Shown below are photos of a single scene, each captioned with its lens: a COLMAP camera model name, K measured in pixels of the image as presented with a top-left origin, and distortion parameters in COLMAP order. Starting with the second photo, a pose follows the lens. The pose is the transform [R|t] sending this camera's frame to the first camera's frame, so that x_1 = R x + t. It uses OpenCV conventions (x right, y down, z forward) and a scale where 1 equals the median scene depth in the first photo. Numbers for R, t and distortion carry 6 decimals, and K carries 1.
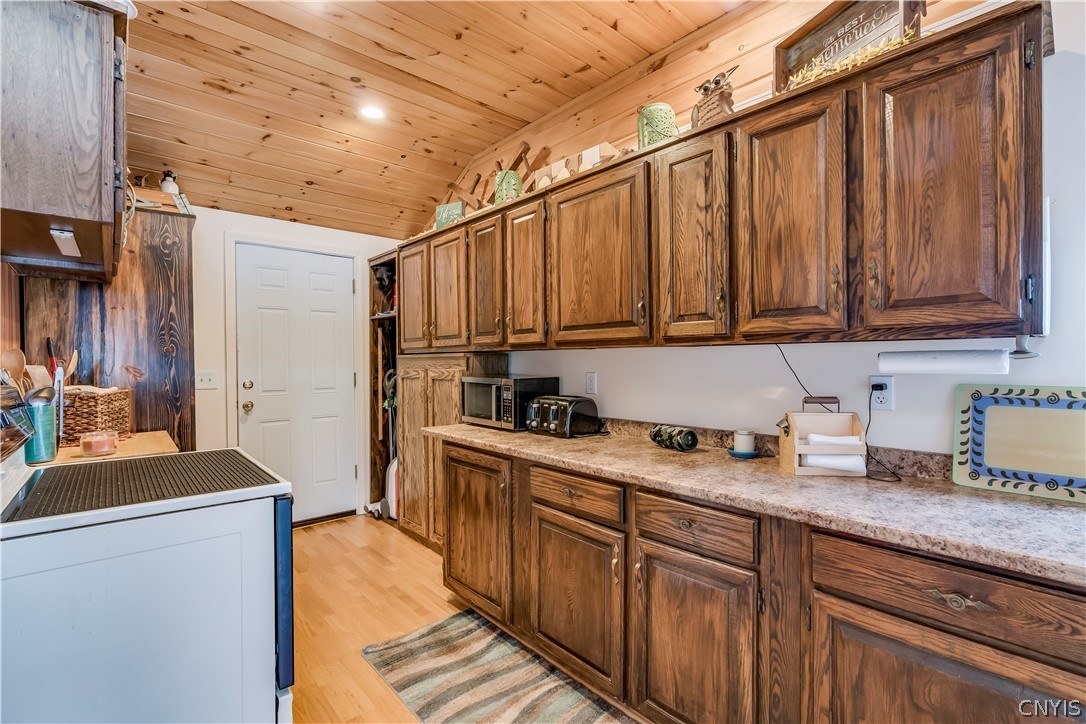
lens RADIAL K [[488.8, 0, 548.1], [0, 488.8, 364.2], [0, 0, 1]] dist [-0.004061, 0.000454]
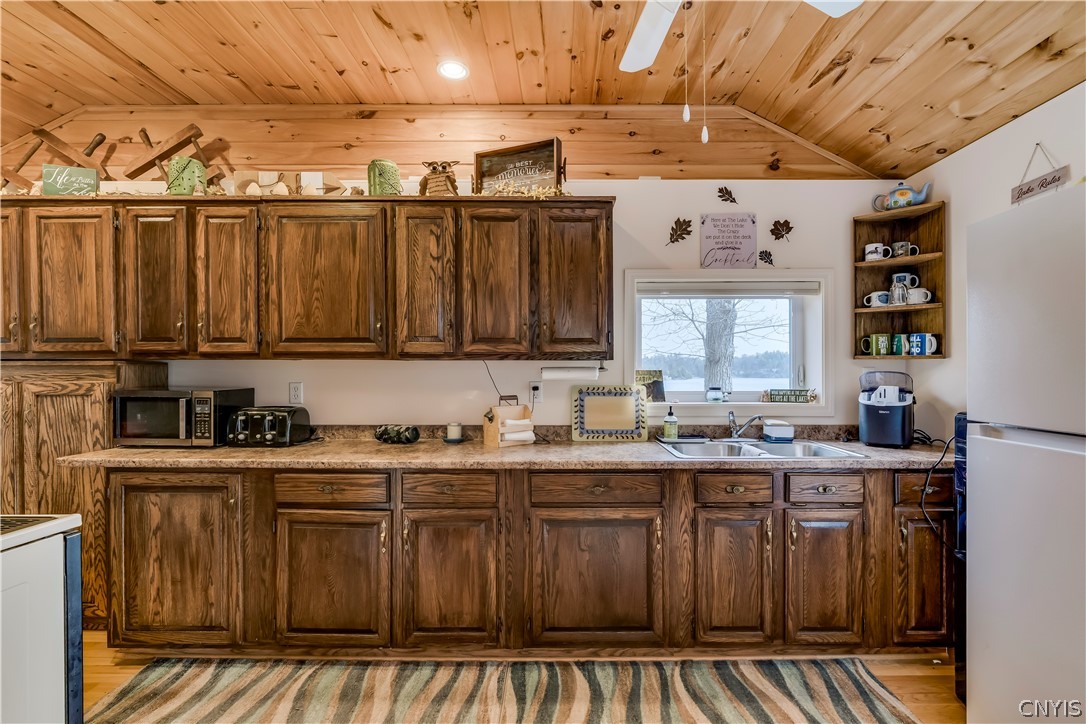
lens RADIAL K [[498.6, 0, 560.8], [0, 498.6, 364.7], [0, 0, 1]] dist [-0.004115, 0.000287]
pose [[0.667658, 0.012506, 0.744364, -0.421594], [0.000983, 0.999843, -0.017680, -0.002695], [-0.744468, 0.012536, 0.667541, -0.148104]]
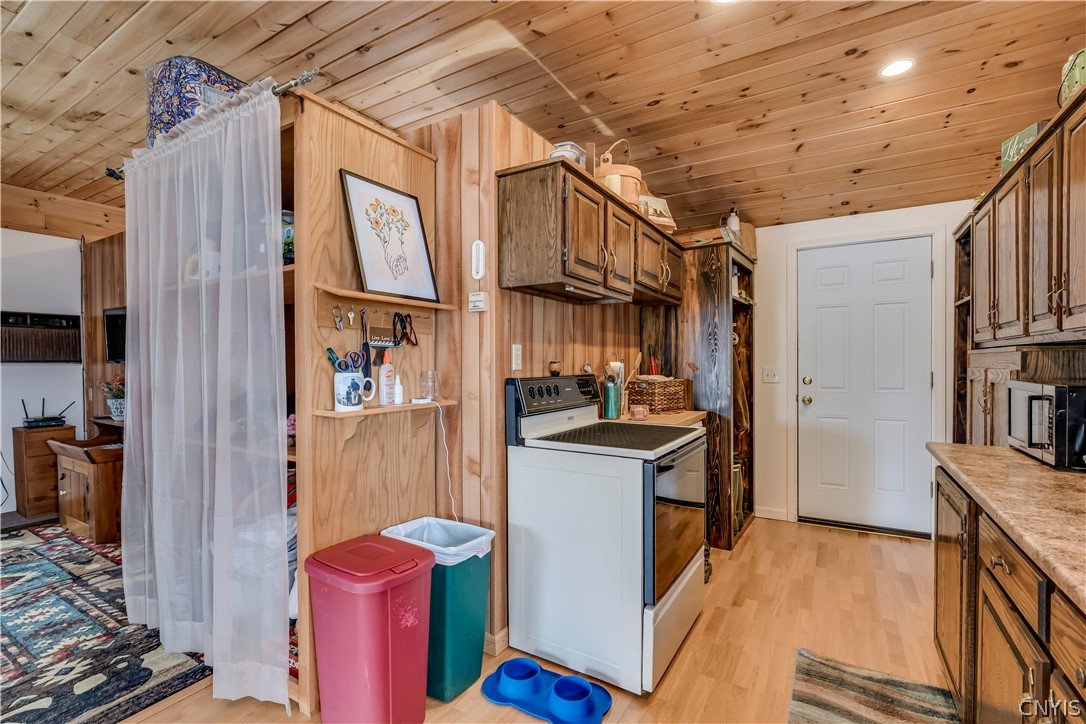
lens RADIAL K [[493.7, 0, 543.2], [0, 493.7, 373.9], [0, 0, 1]] dist [-0.001110, -0.000037]
pose [[0.290656, 0.028752, -0.956396, 0.433573], [-0.002860, 0.999570, 0.029180, -0.004999], [0.956823, -0.005746, 0.290613, 0.219338]]
